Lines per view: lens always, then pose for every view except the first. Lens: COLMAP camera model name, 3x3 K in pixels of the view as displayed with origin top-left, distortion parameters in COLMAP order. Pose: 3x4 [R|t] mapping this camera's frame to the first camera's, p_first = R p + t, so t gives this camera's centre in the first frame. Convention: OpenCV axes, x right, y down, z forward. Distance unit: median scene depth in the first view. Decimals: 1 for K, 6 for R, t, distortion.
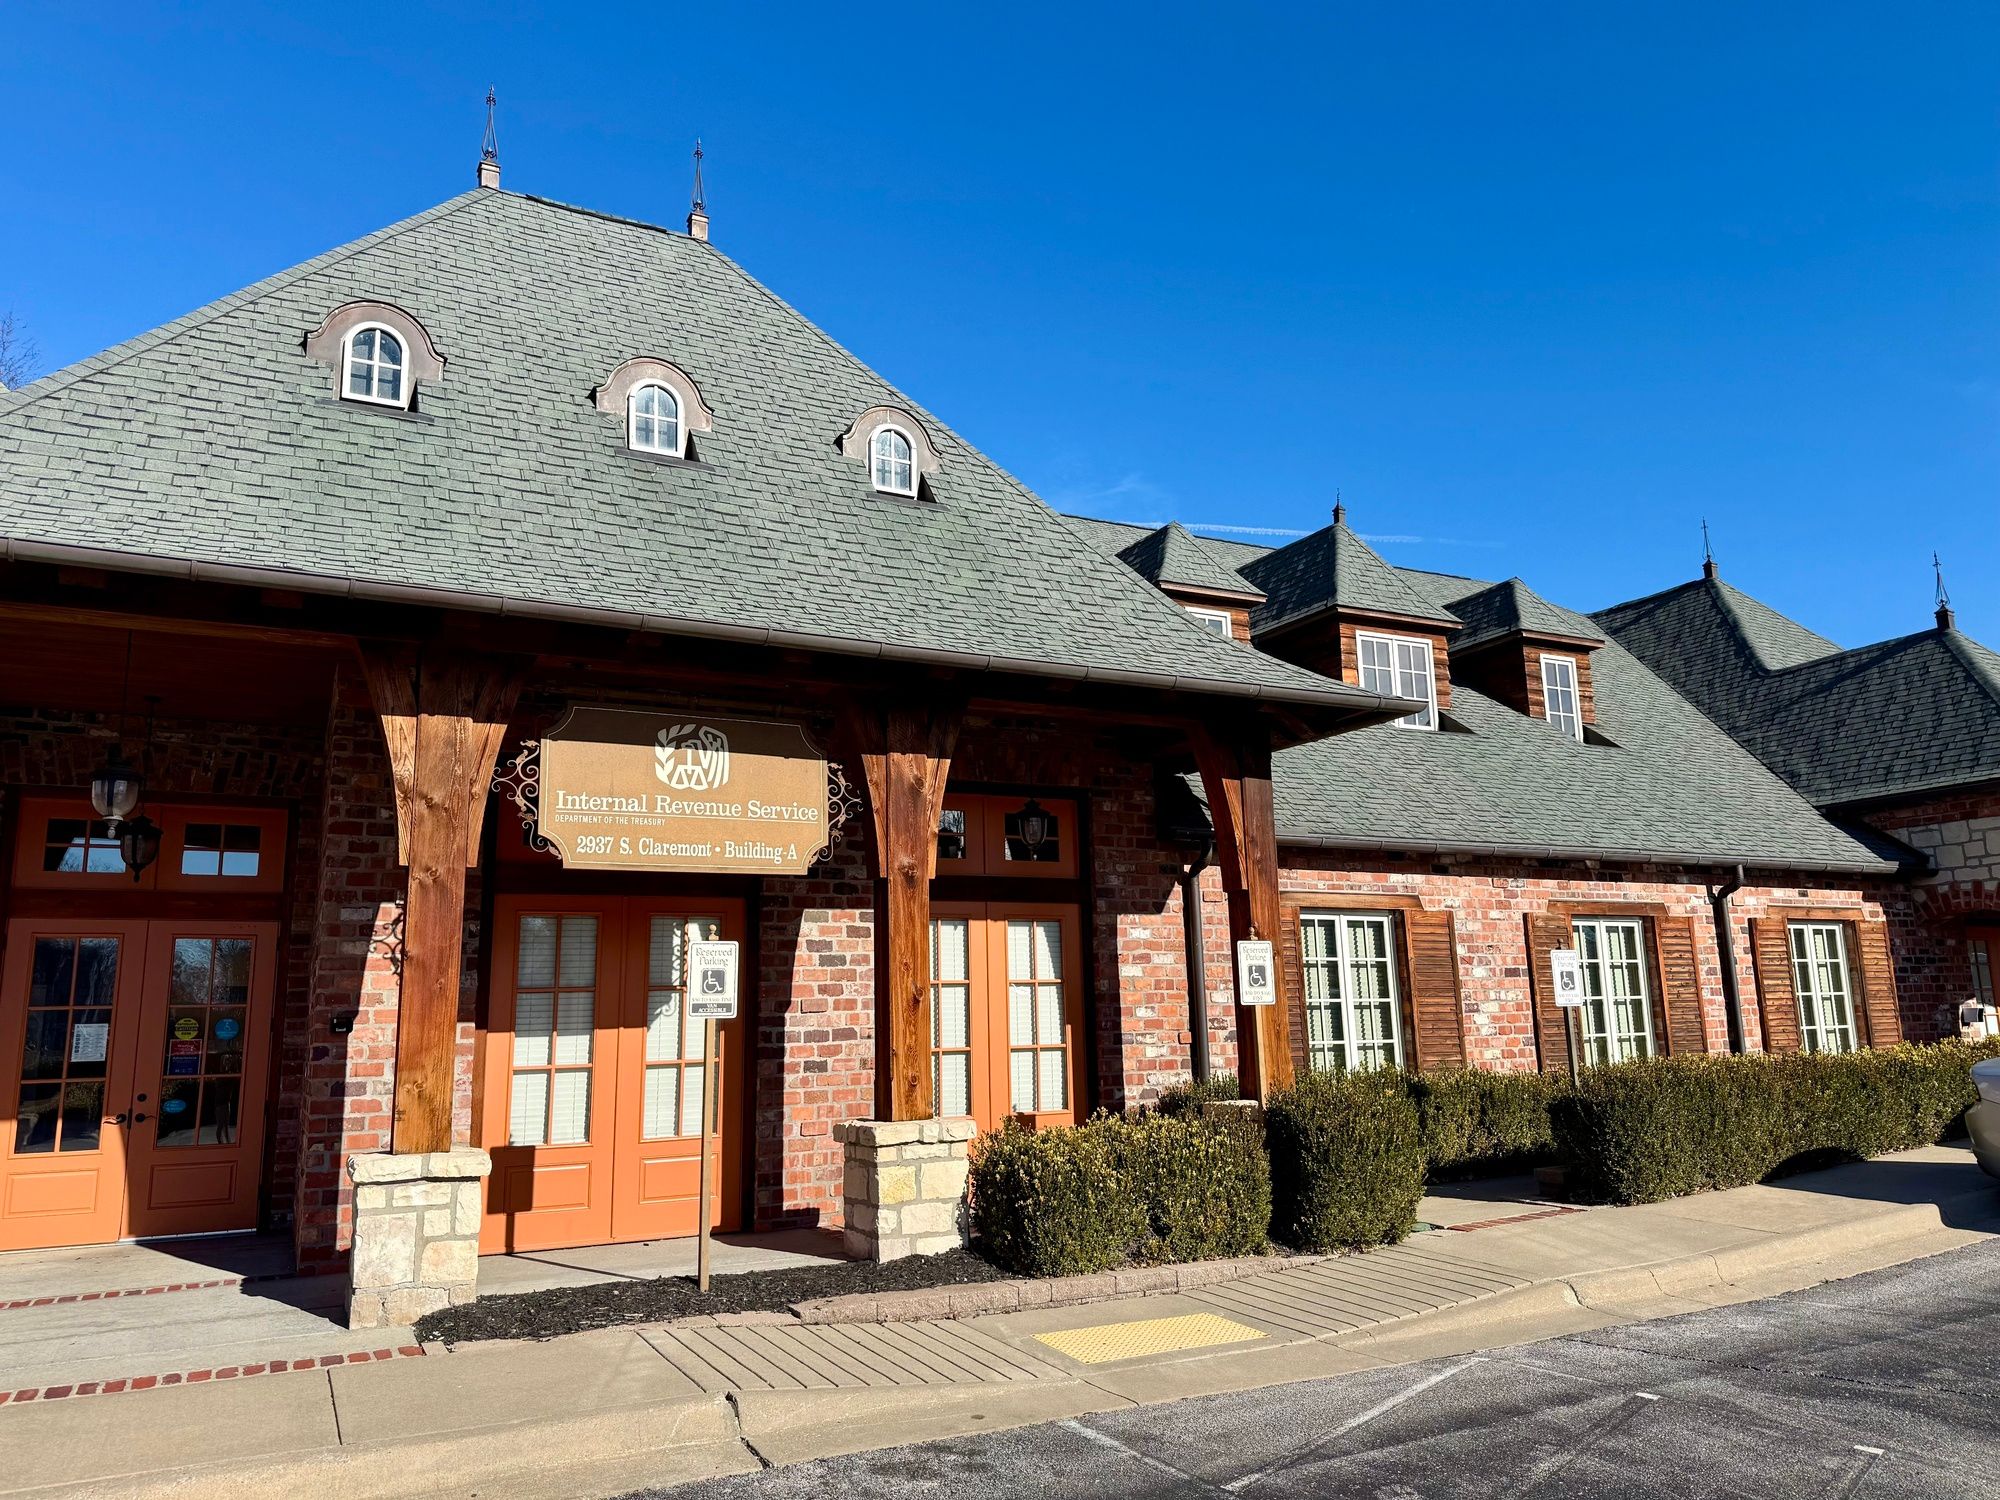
lens RADIAL K [[1401.0, 0, 955.4], [0, 1401.0, 730.8], [0, 0, 1]] dist [0.065094, -0.081711]
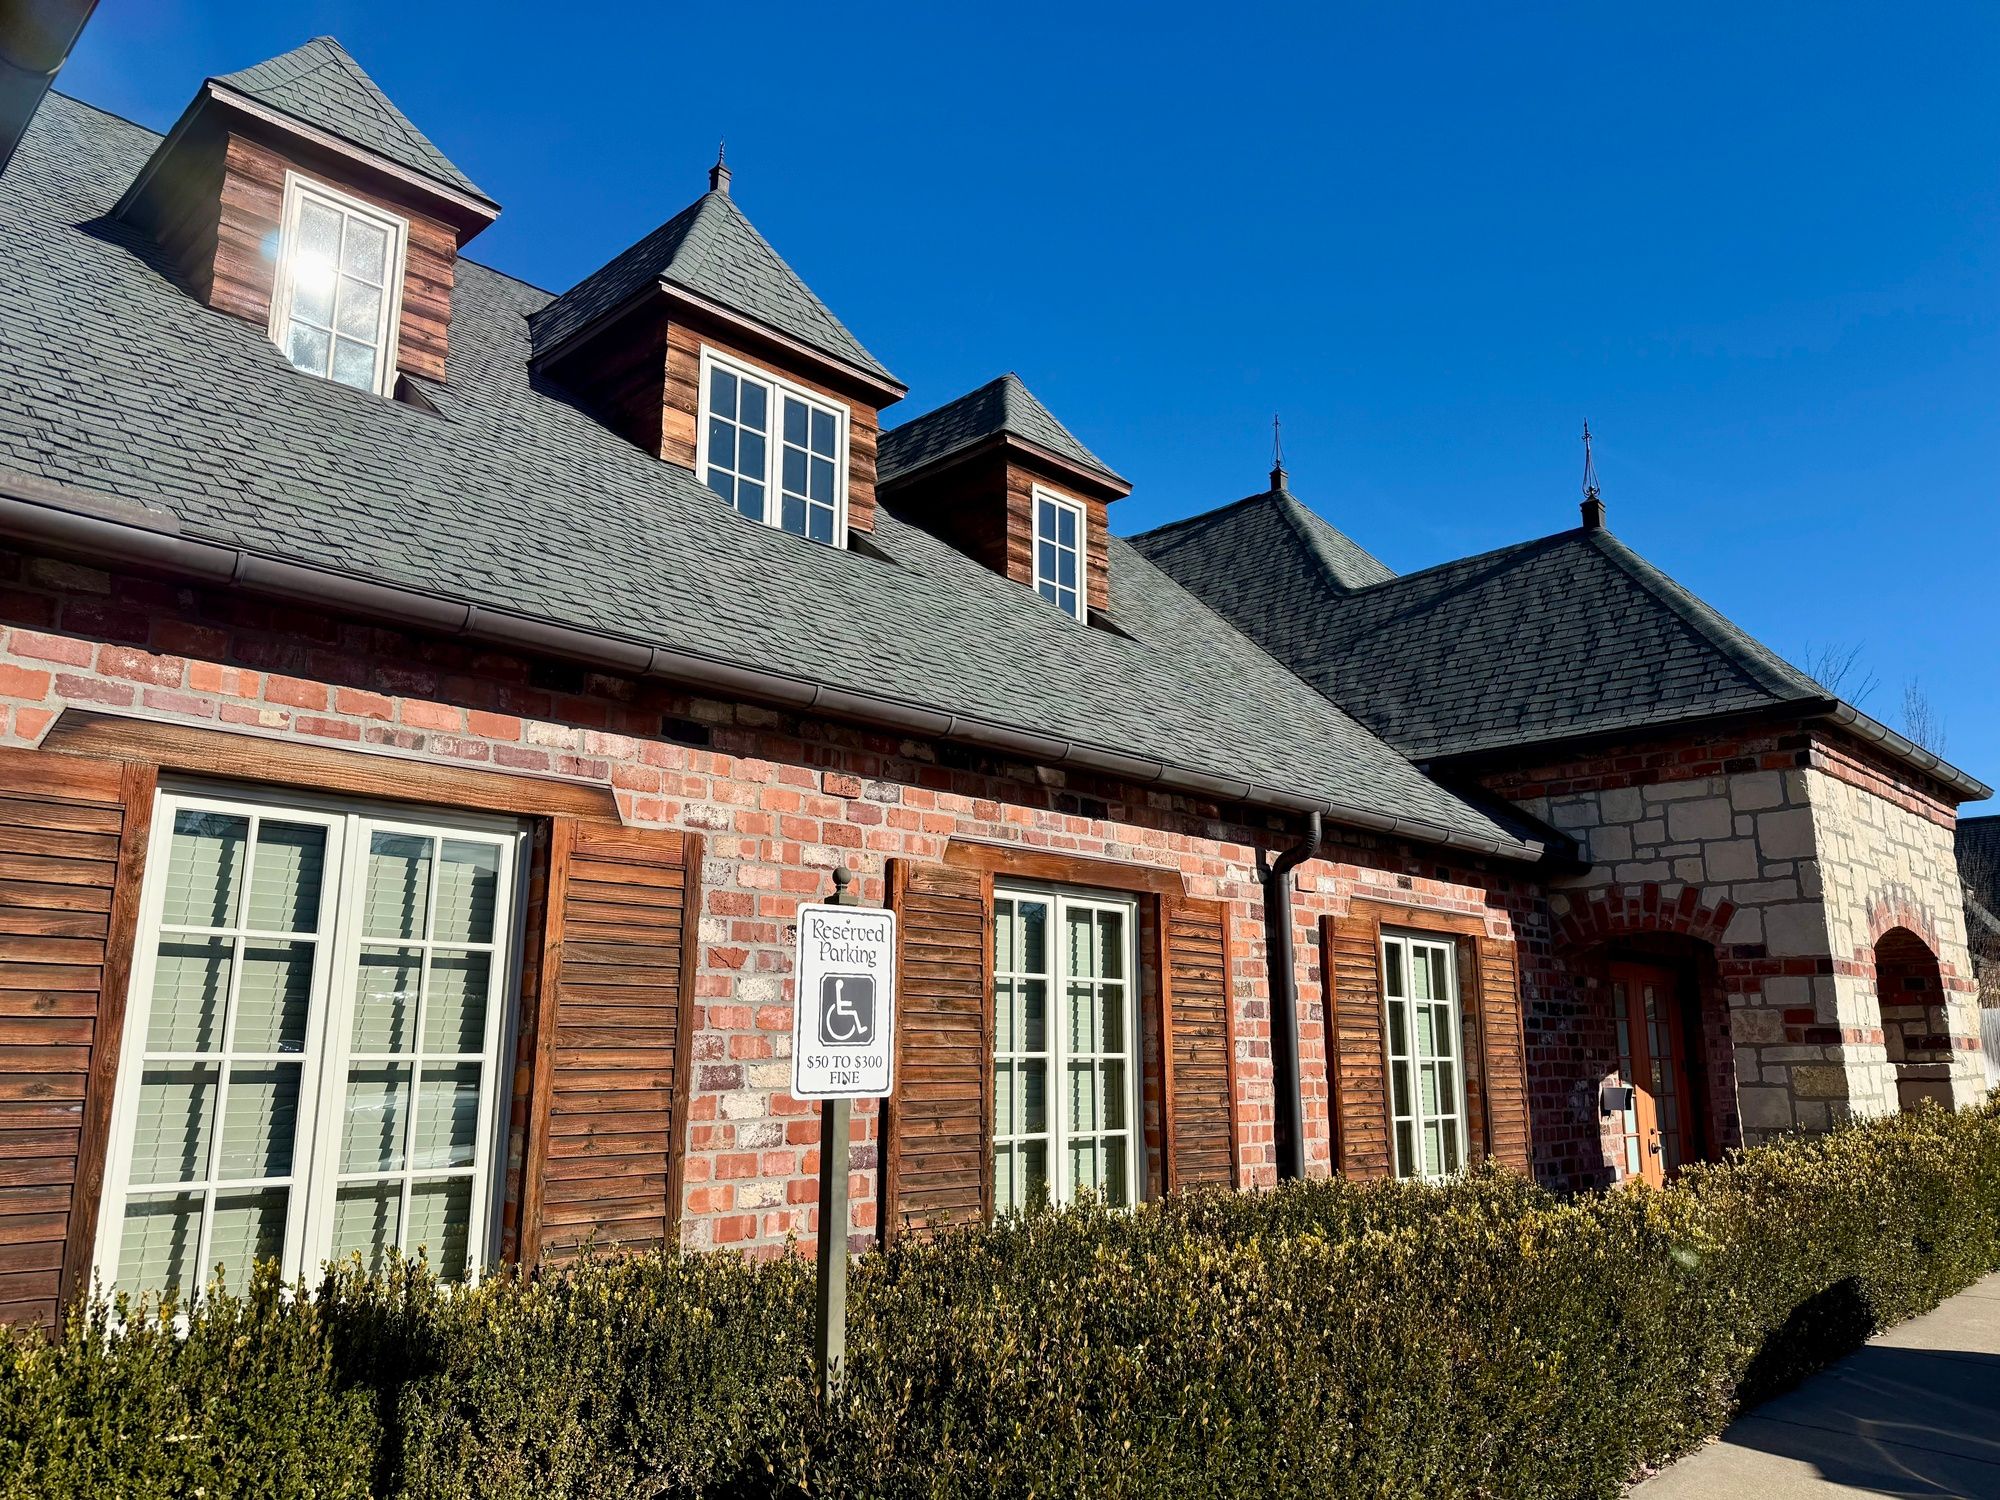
lens RADIAL K [[1401.0, 0, 925.1], [0, 1401.0, 766.2], [0, 0, 1]] dist [0.065094, -0.081711]
pose [[0.960679, 0.082850, 0.265011, 0.264702], [-0.083138, 0.996486, -0.010151, 0.092668], [-0.264921, -0.012280, 0.964192, 0.518393]]
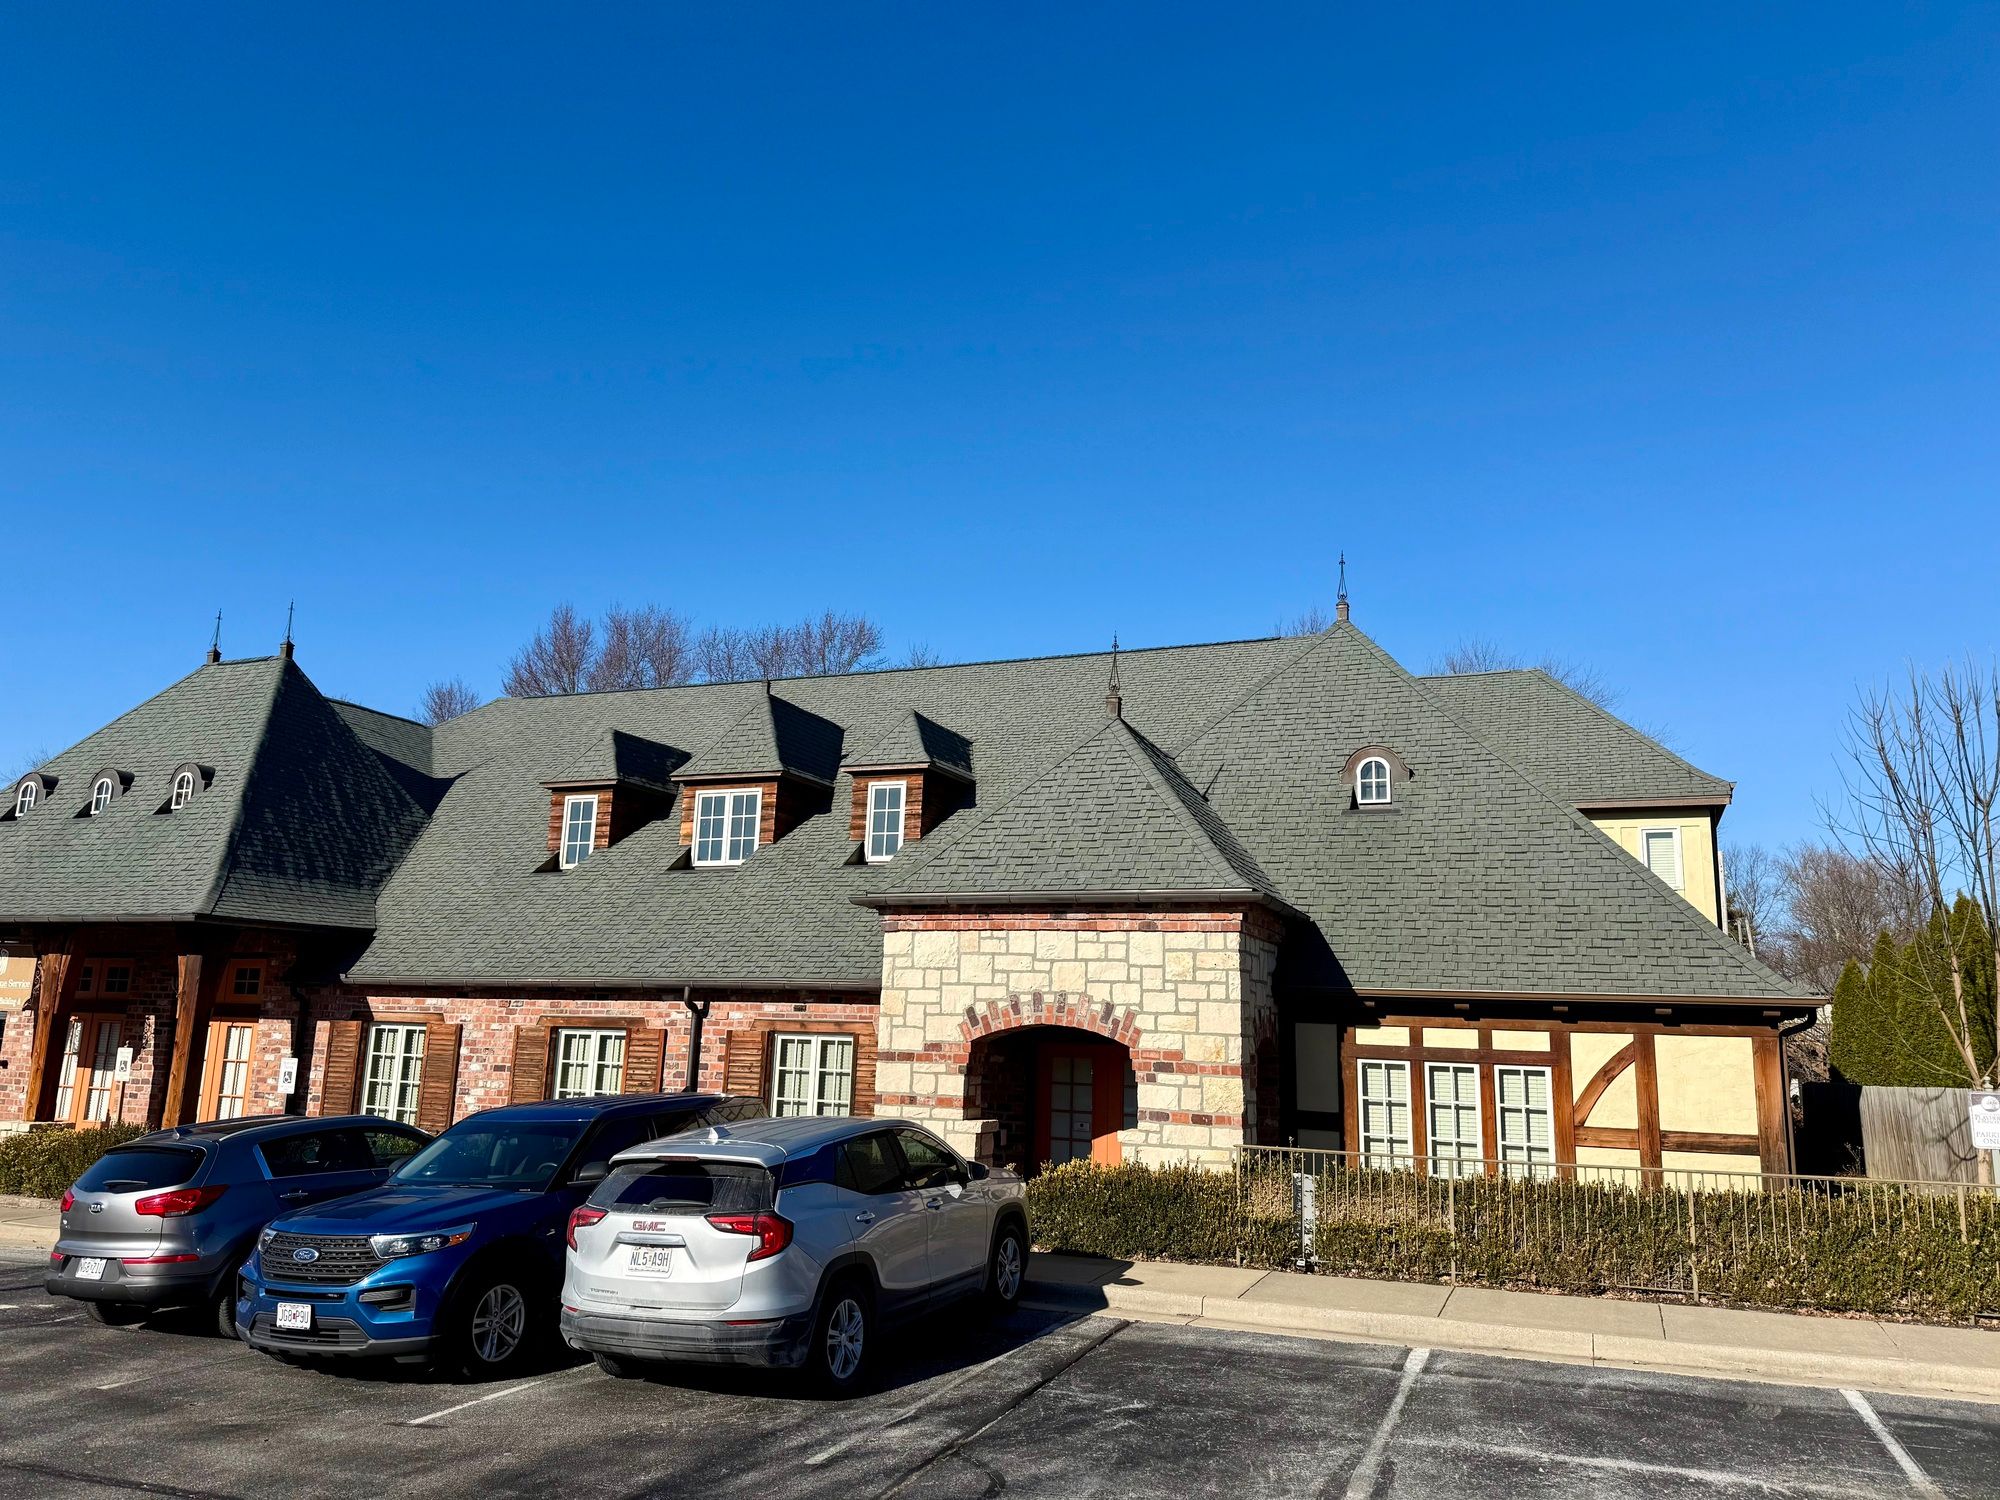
lens RADIAL K [[1401.0, 0, 1014.6], [0, 1401.0, 744.3], [0, 0, 1]] dist [0.065094, -0.081711]
pose [[0.638201, -0.117029, -0.760923, 1.609875], [0.114232, 0.991833, -0.056734, -0.008902], [0.761348, -0.050714, 0.646357, 0.438730]]
